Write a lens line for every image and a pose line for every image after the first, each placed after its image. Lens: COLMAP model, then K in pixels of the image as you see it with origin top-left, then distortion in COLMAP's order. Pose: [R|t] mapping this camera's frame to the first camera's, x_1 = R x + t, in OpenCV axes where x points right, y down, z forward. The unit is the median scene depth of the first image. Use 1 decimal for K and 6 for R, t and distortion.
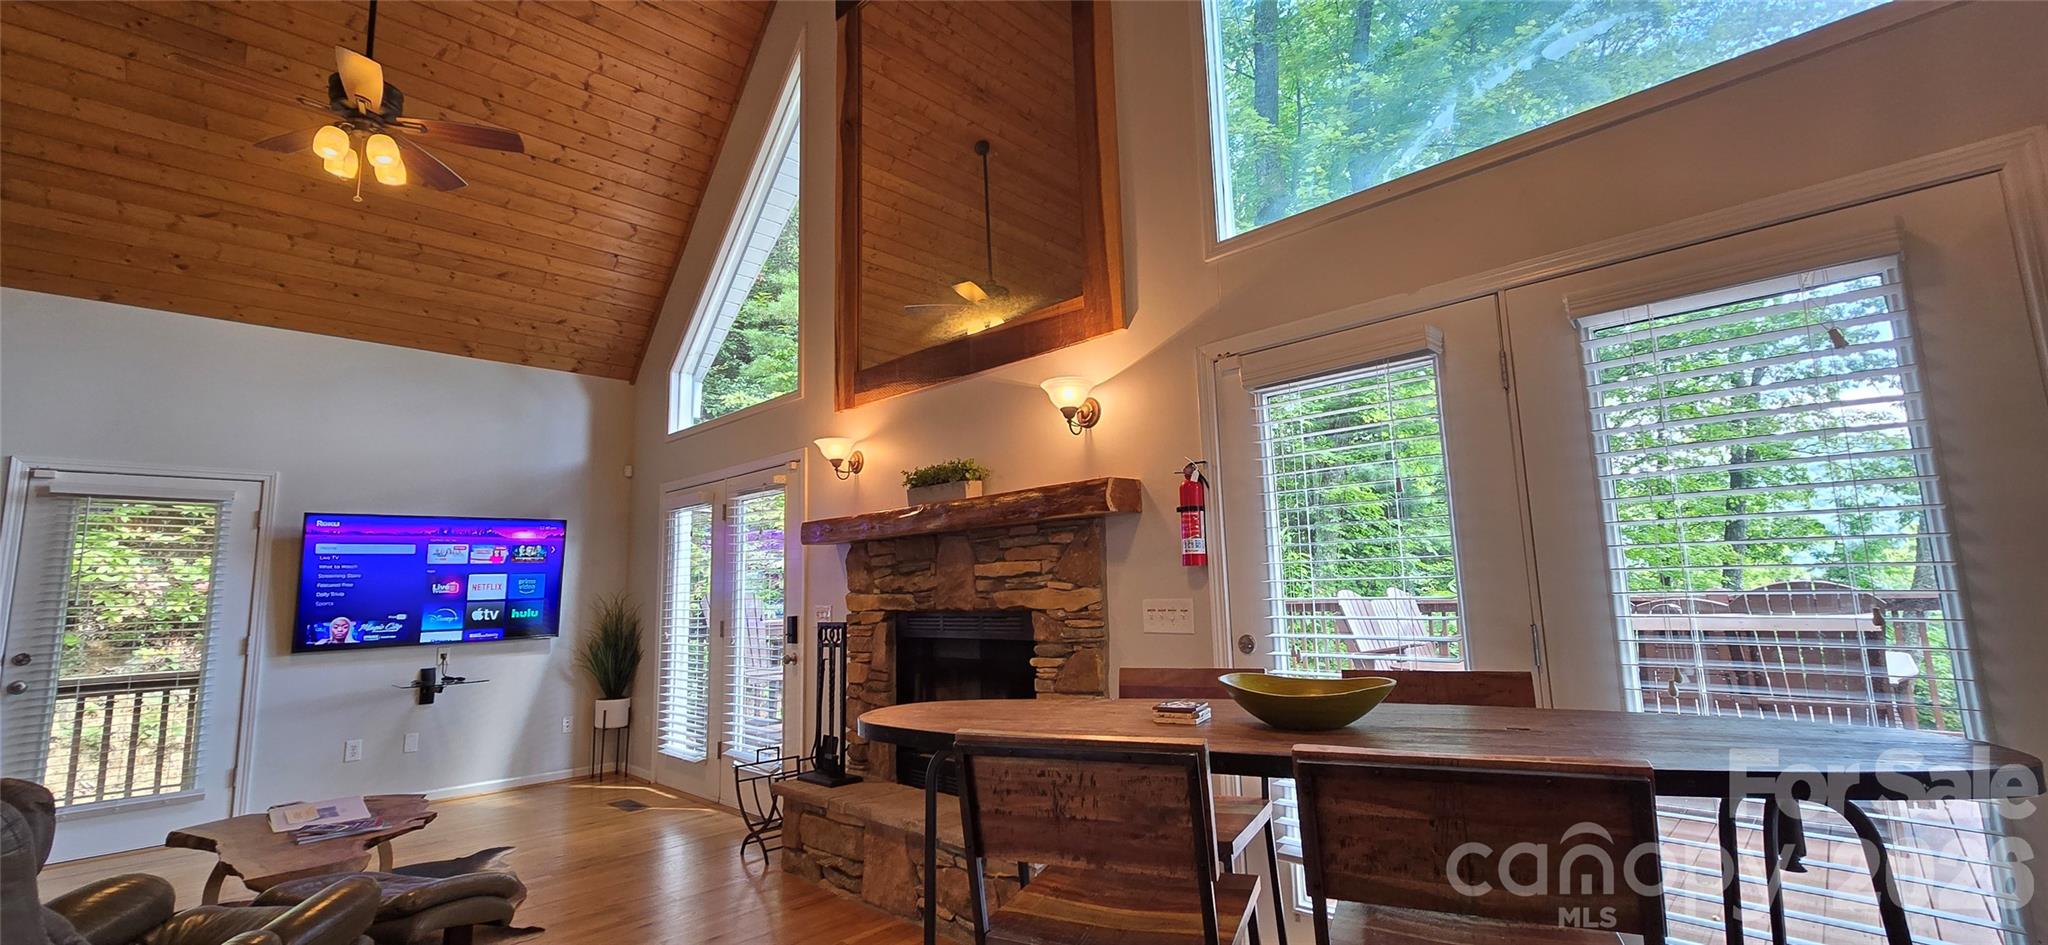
lens RADIAL K [[844.8, 0, 1021.2], [0, 844.8, 463.0], [0, 0, 1]] dist [-0.001950, -0.000405]
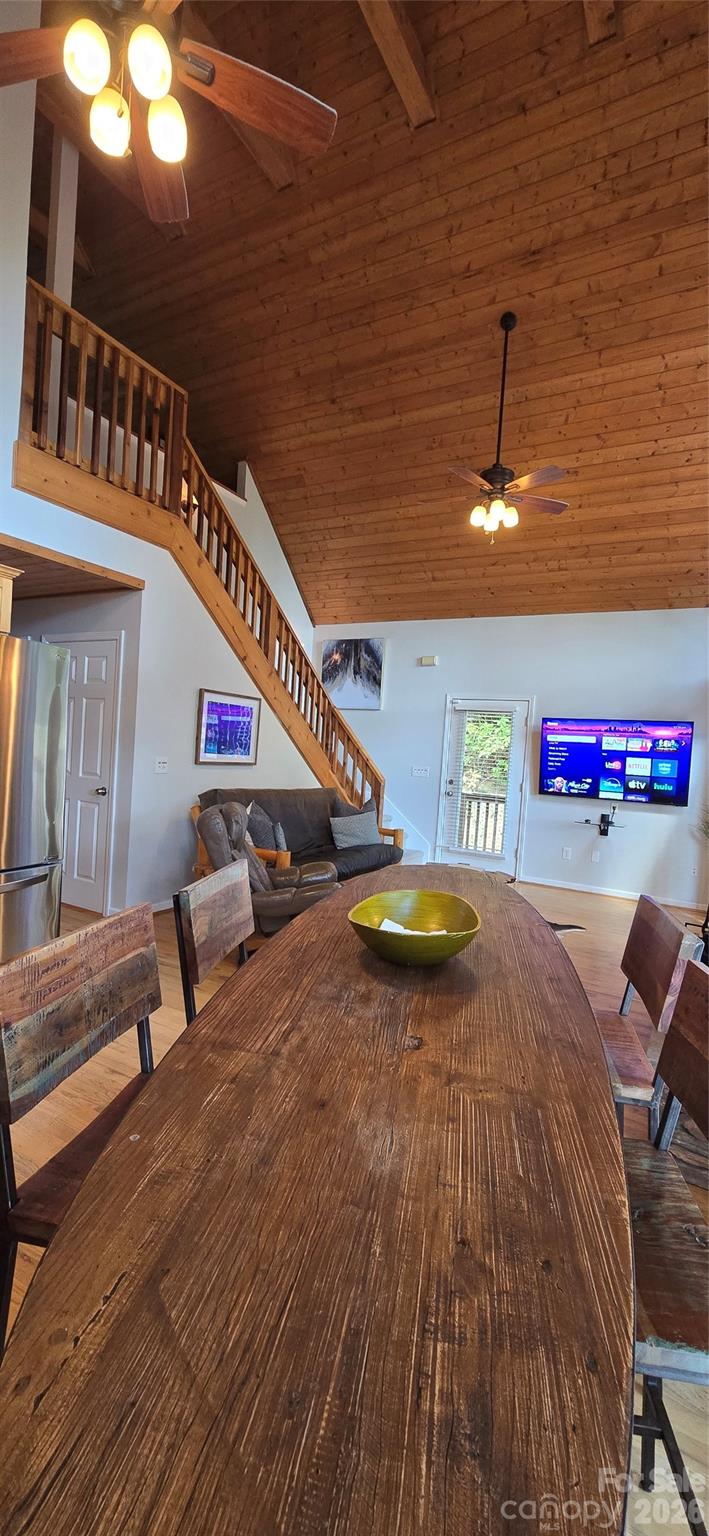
lens RADIAL K [[633.6, 0, 354.5], [0, 633.6, 768.0], [0, 0, 1]] dist [-0.001950, -0.000405]
pose [[0.254422, 0.072015, -0.964408, 0.332895], [0.067881, 0.993434, 0.092090, 0.012870], [0.964708, -0.088894, 0.247863, 0.249488]]
